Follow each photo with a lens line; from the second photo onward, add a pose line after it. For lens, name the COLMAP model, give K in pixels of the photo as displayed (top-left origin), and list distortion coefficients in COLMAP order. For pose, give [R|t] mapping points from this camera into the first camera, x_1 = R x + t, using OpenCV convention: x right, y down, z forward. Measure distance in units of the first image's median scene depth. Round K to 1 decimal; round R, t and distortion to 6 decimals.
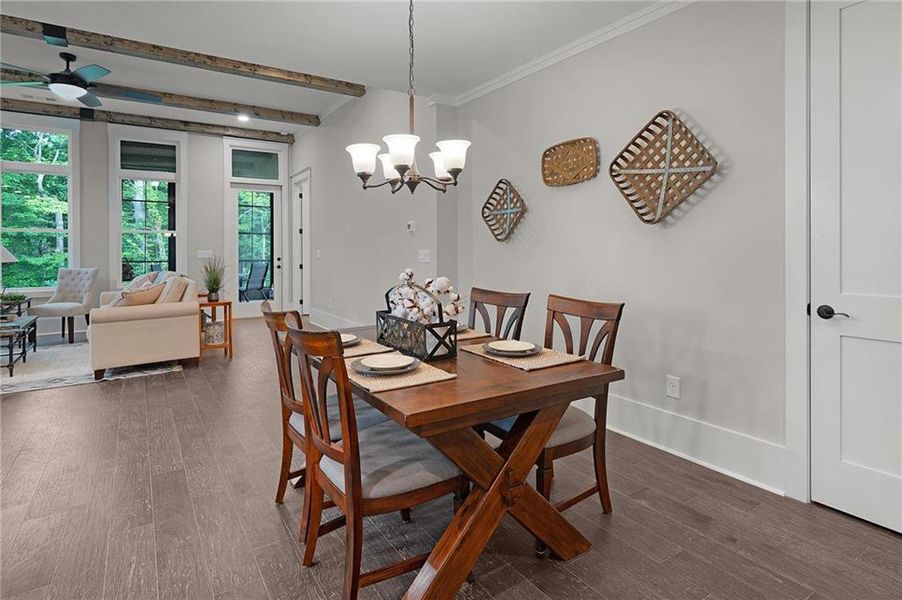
lens RADIAL K [[478.2, 0, 449.0], [0, 478.2, 252.4], [0, 0, 1]] dist [0.002656, 0.000400]
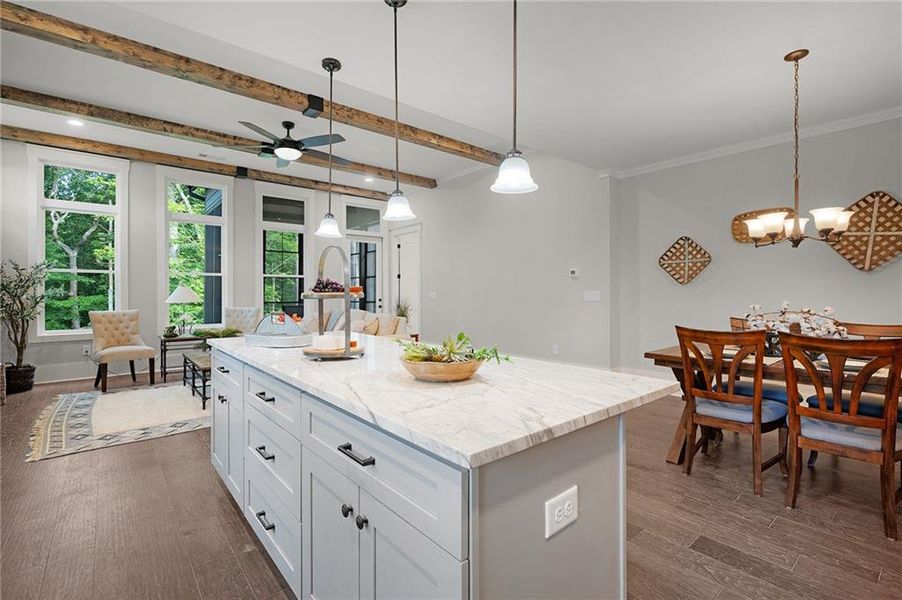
lens RADIAL K [[411.9, 0, 448.1], [0, 411.9, 295.1], [0, 0, 1]] dist [0.000803, 0.000209]
pose [[0.993828, 0.000601, 0.110927, -0.427601], [-0.000294, 0.999996, -0.002791, 0.006864], [-0.110928, 0.002741, 0.993825, -0.031767]]
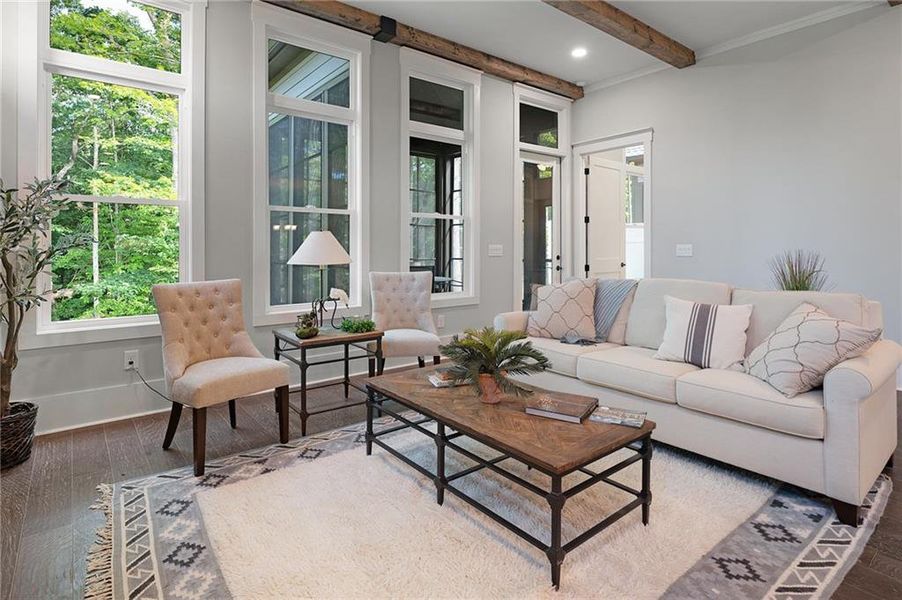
lens RADIAL K [[472.2, 0, 451.6], [0, 472.2, 250.1], [0, 0, 1]] dist [-0.002735, -0.000361]
pose [[0.995149, 0.001536, 0.098371, -0.832733], [-0.001193, 0.999993, -0.003549, 0.007324], [-0.098376, 0.003415, 0.995144, 0.425028]]
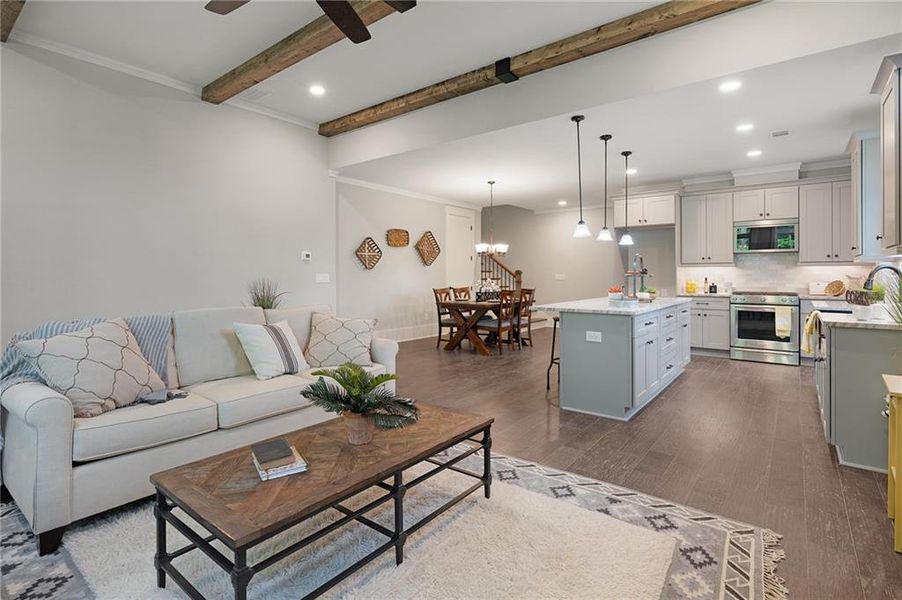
lens RADIAL K [[444.3, 0, 446.3], [0, 444.3, 272.7], [0, 0, 1]] dist [-0.000619, -0.000036]
pose [[-0.314998, 0.010966, 0.949029, -1.089696], [0.014633, 0.999871, -0.006697, 0.004154], [-0.948980, 0.011778, -0.315118, 0.825746]]
